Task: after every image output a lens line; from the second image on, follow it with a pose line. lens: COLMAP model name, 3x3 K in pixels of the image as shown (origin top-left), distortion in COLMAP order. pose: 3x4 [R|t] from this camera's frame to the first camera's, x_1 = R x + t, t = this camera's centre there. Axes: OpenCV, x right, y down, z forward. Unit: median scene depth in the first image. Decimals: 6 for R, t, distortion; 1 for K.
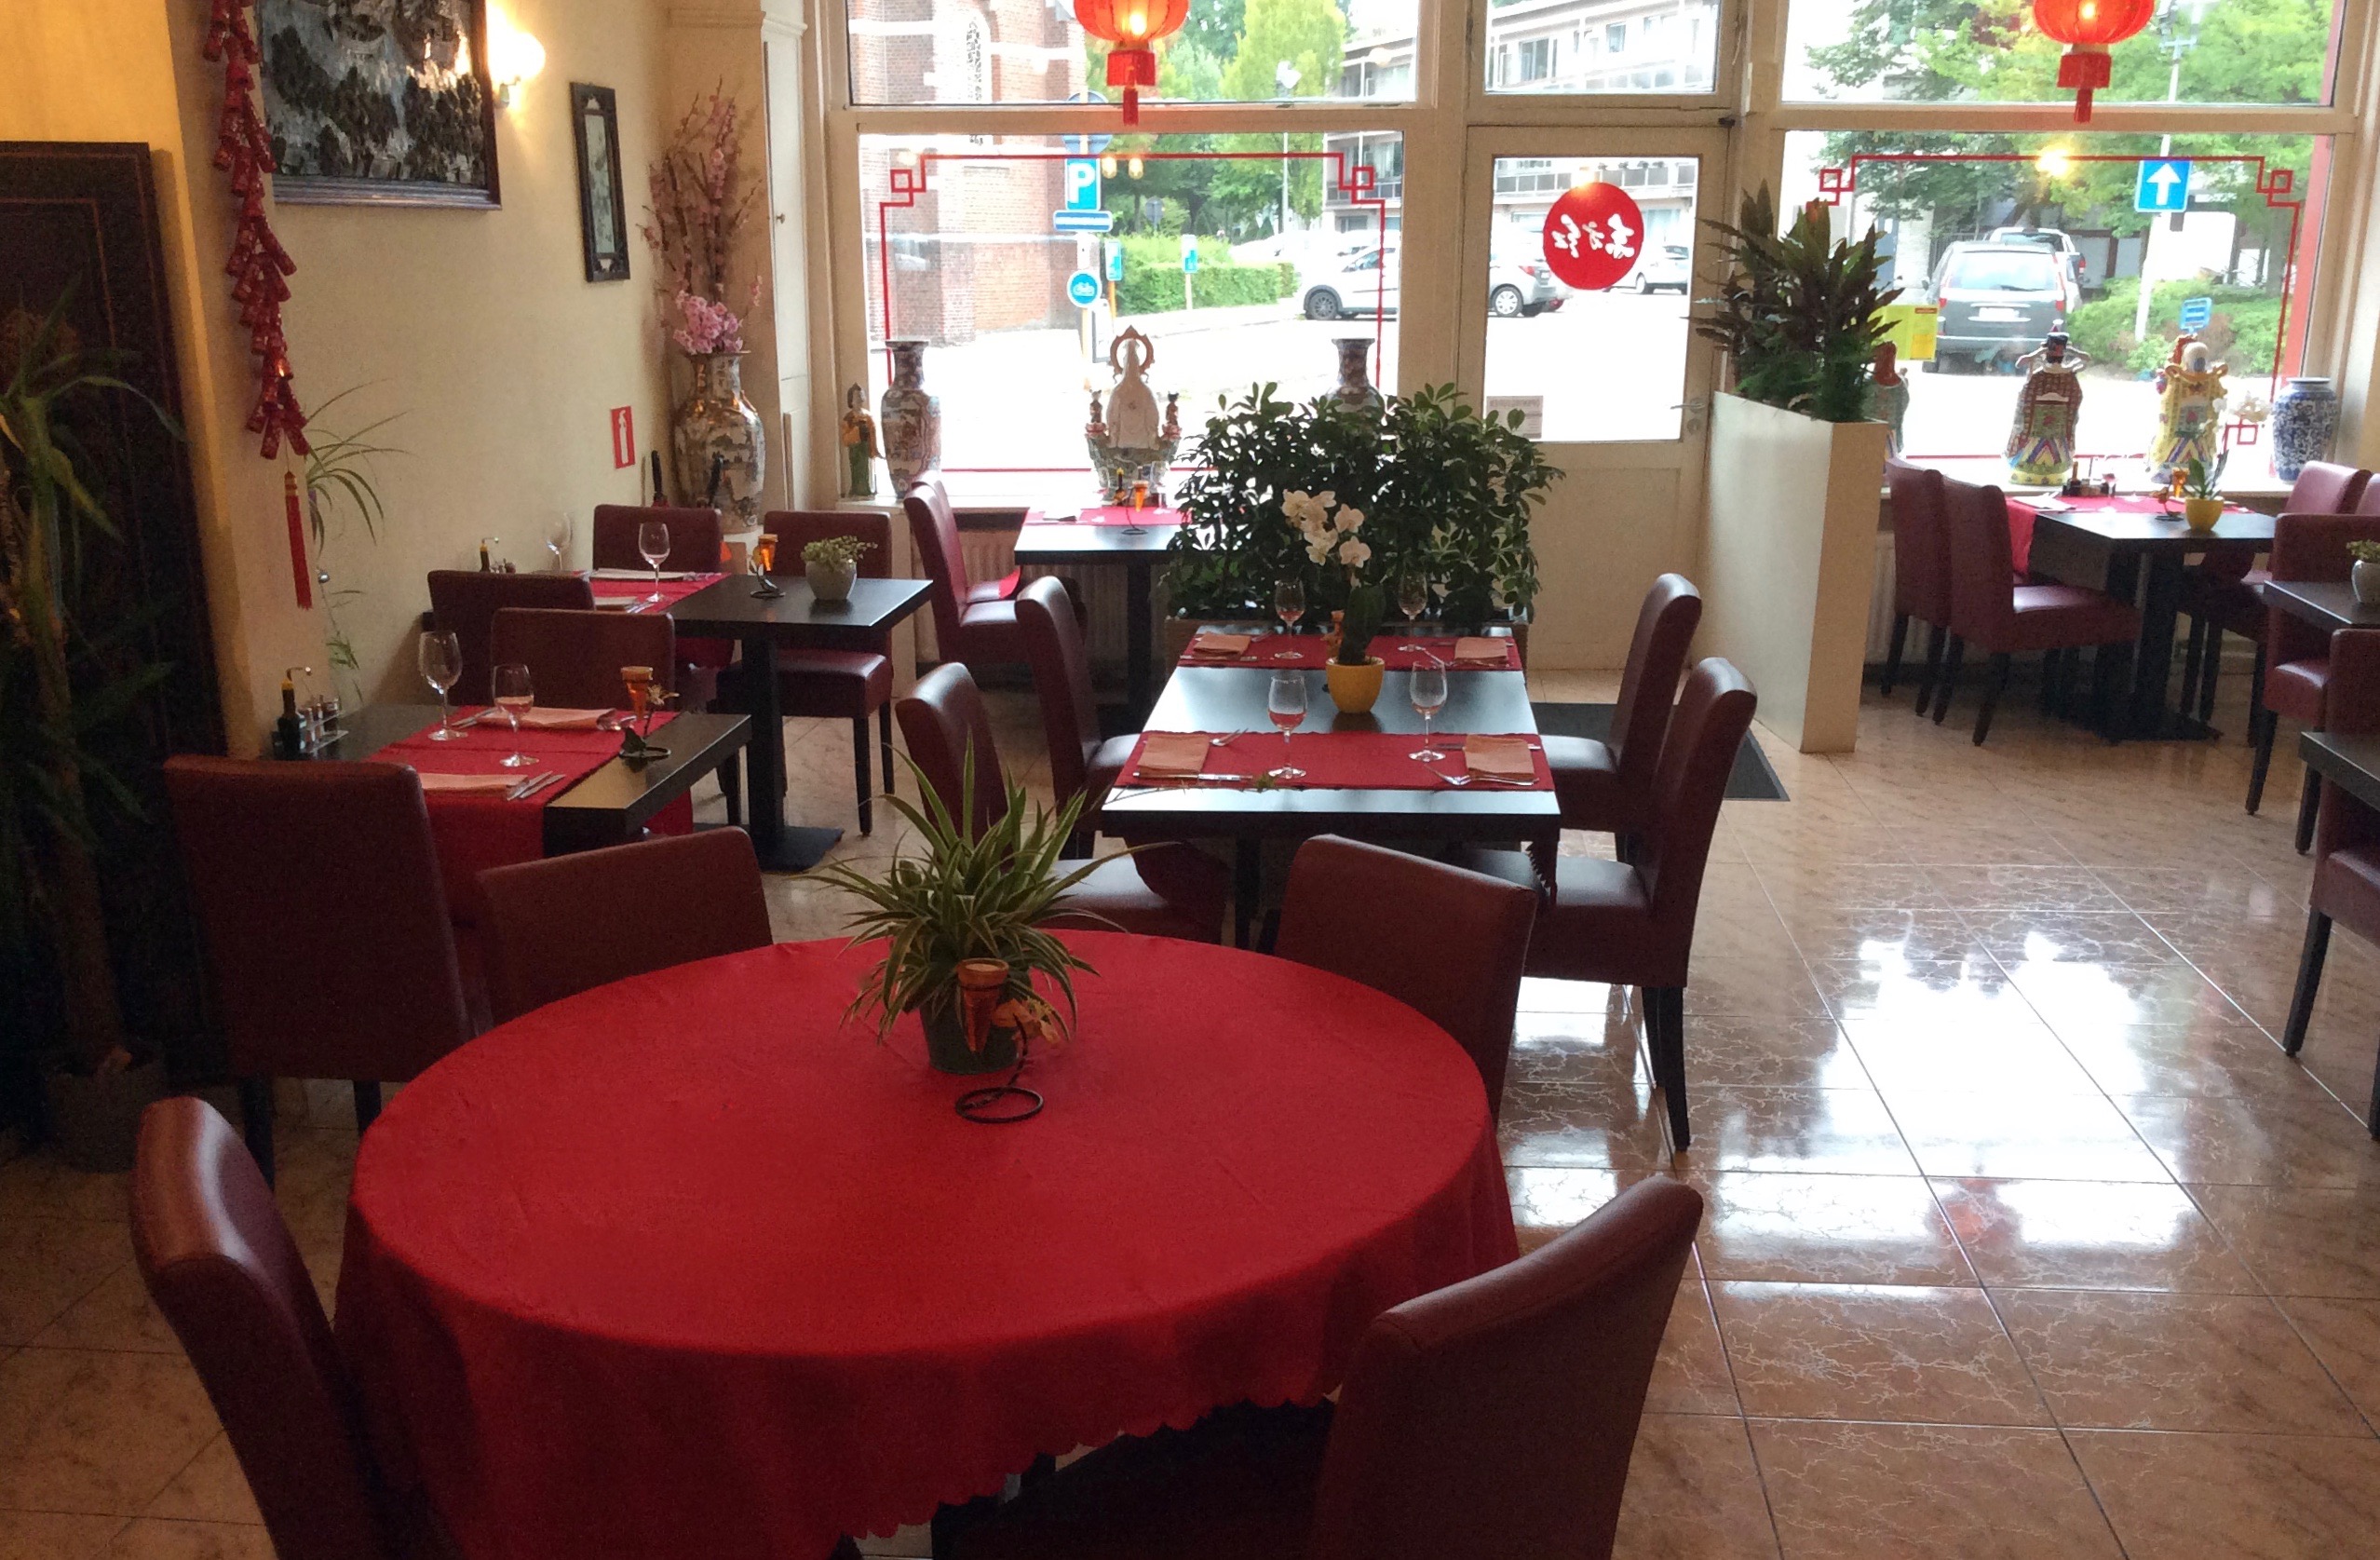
lens RADIAL K [[2320.0, 0, 1194.1], [0, 2320.0, 894.3], [0, 0, 1]] dist [0.084390, 0.004552]
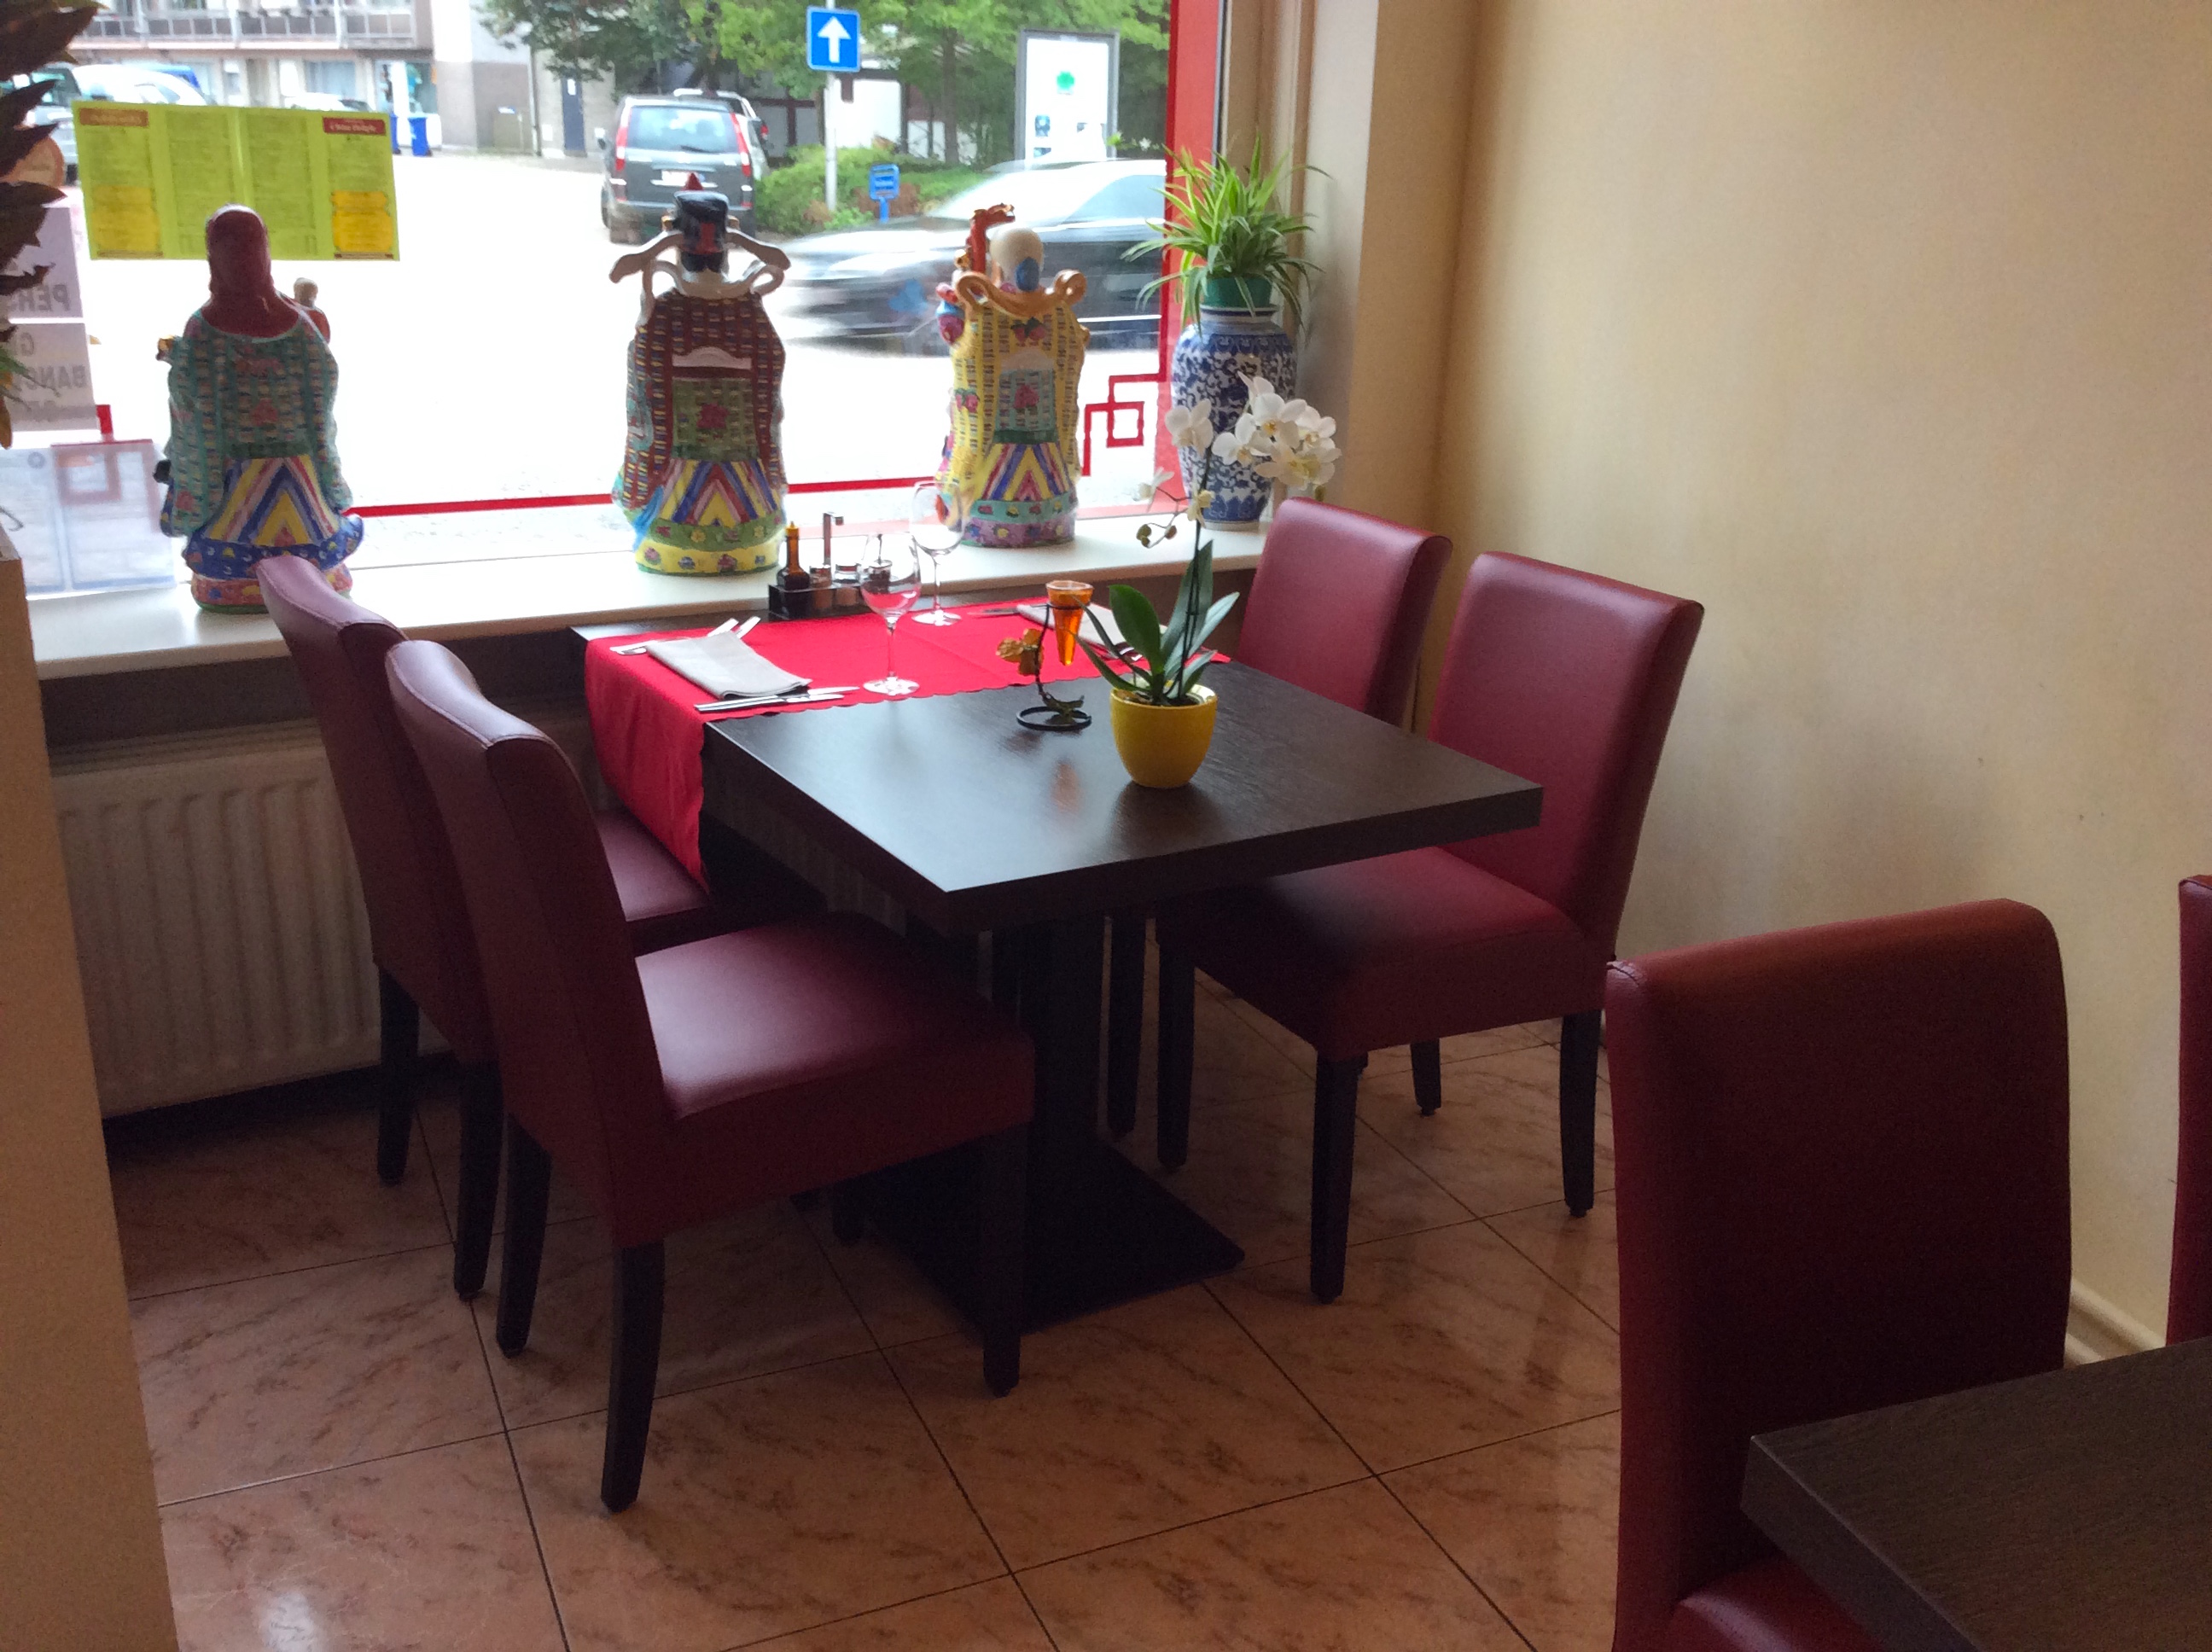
lens RADIAL K [[2037.7, 0, 1106.0], [0, 2037.7, 826.0], [0, 0, 1]] dist [0.003018, -0.013276]
pose [[0.875191, -0.137616, 0.463792, 0.090075], [0.107793, 0.990058, 0.090360, -0.055901], [-0.471617, -0.029089, 0.881324, 0.237137]]
